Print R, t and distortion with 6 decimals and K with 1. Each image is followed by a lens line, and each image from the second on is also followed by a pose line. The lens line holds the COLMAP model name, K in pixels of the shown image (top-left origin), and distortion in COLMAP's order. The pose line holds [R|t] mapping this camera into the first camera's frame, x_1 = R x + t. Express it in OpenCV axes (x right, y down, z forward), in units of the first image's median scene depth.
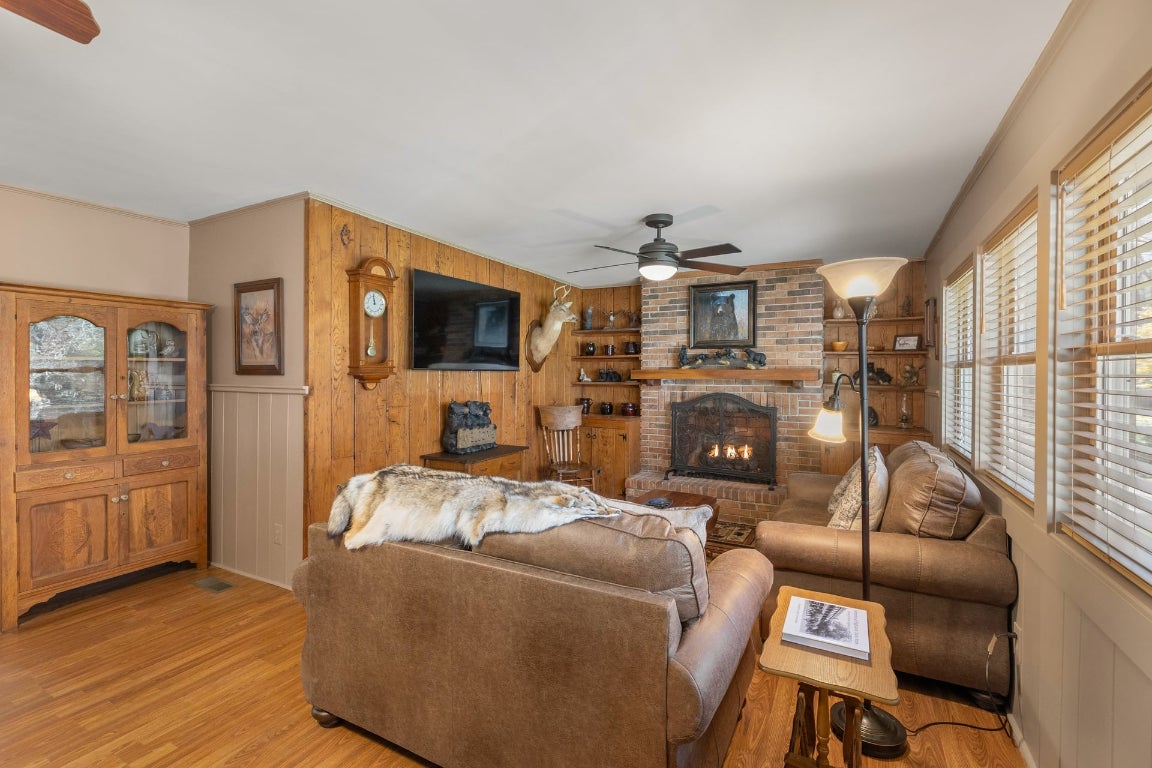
lens RADIAL K [[513.0, 0, 574.0], [0, 513.0, 378.2], [0, 0, 1]] dist [0.005691, -0.000638]
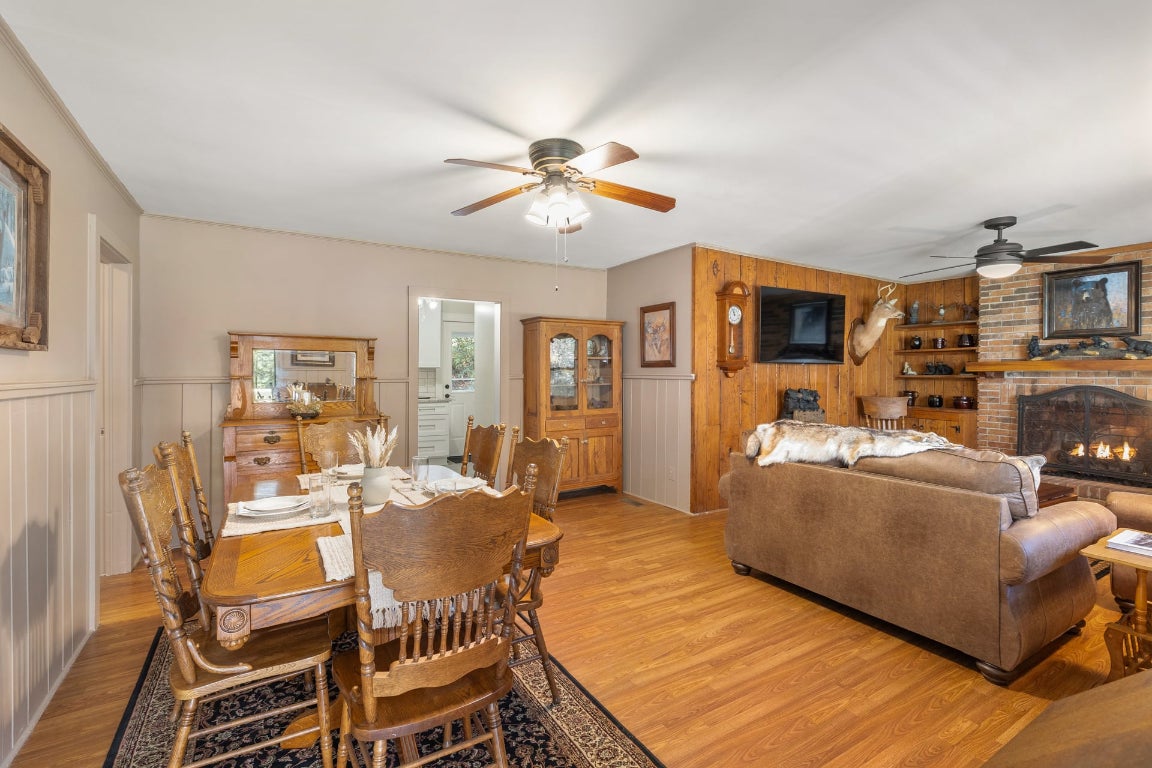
lens RADIAL K [[517.7, 0, 576.1], [0, 517.7, 376.9], [0, 0, 1]] dist [0.006619, -0.003102]
pose [[0.863736, 0.001609, -0.503942, -0.038842], [-0.002445, 0.999997, -0.000998, 0.016222], [0.503939, 0.002094, 0.863737, -0.285913]]
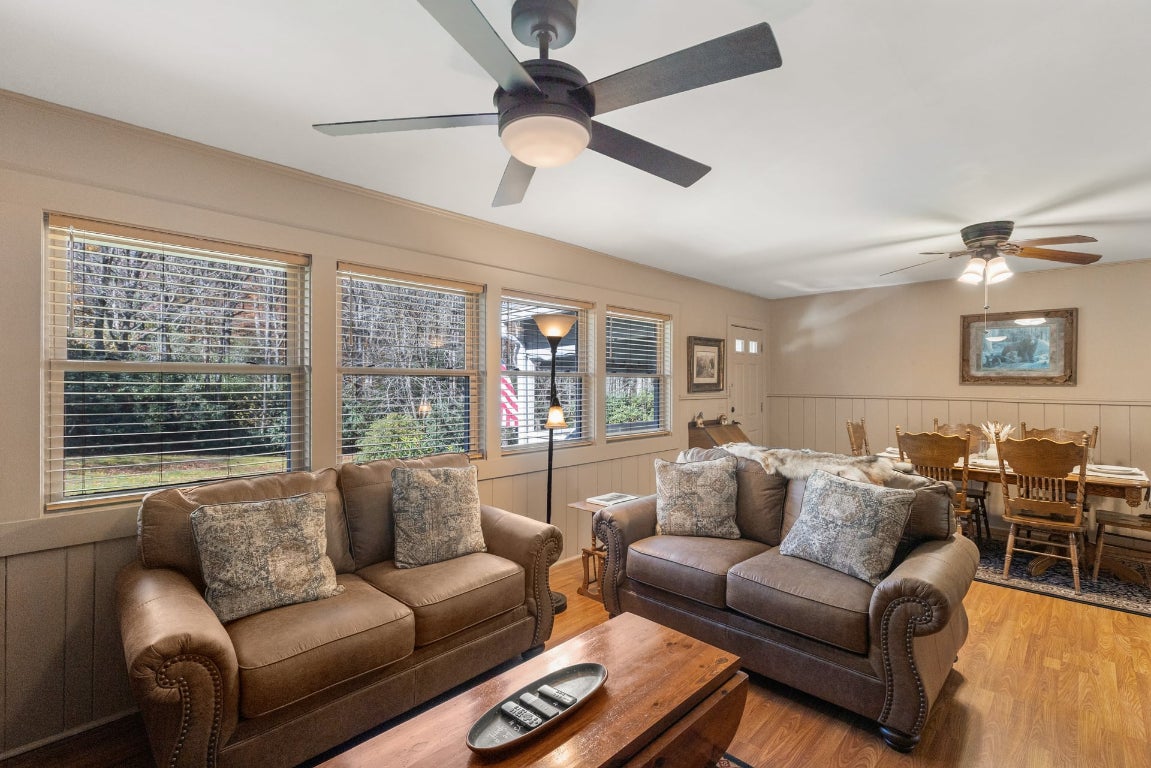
lens RADIAL K [[528.1, 0, 555.5], [0, 528.1, 383.3], [0, 0, 1]] dist [0.006957, -0.000910]
pose [[-0.959229, -0.011864, 0.282382, 0.030098], [-0.008358, 0.999872, 0.013618, -0.013141], [-0.282508, 0.010703, -0.959205, 1.016606]]
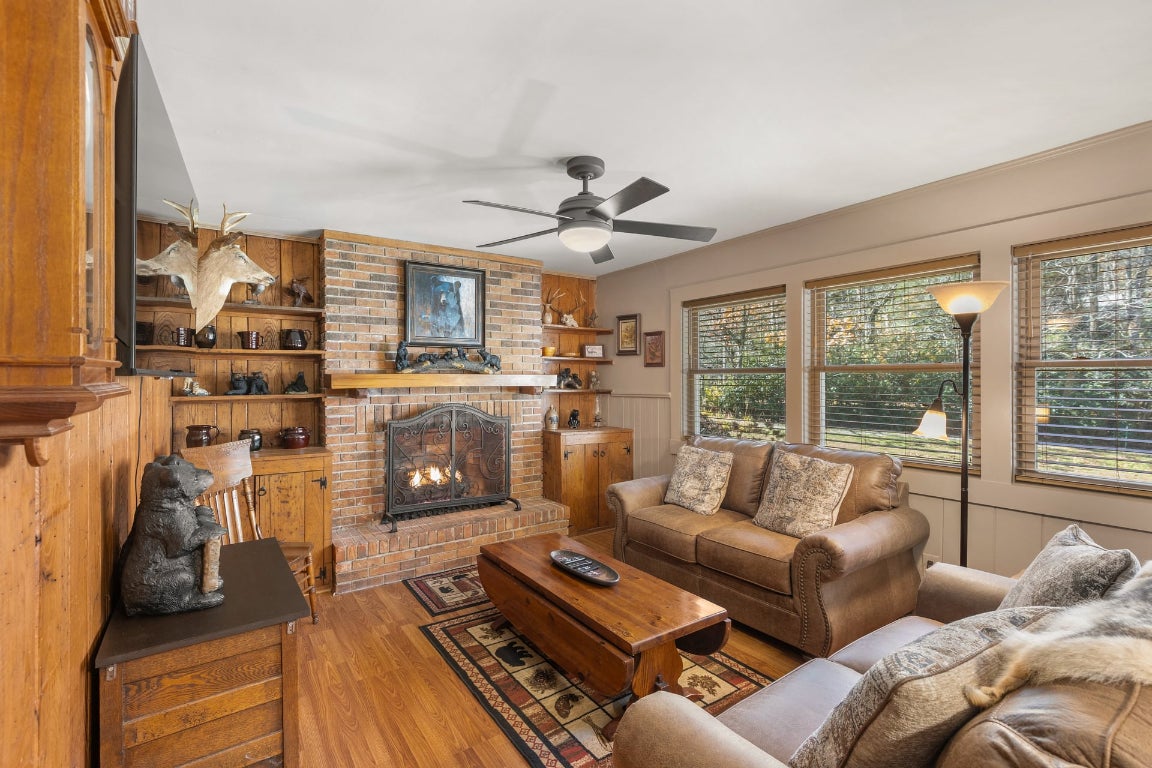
lens RADIAL K [[517.7, 0, 576.1], [0, 517.7, 376.9], [0, 0, 1]] dist [0.006619, -0.003102]
pose [[0.458573, -0.002235, 0.888654, -0.350037], [0.011559, 0.999927, -0.003450, -0.008182], [-0.888581, 0.011854, 0.458566, 0.478882]]
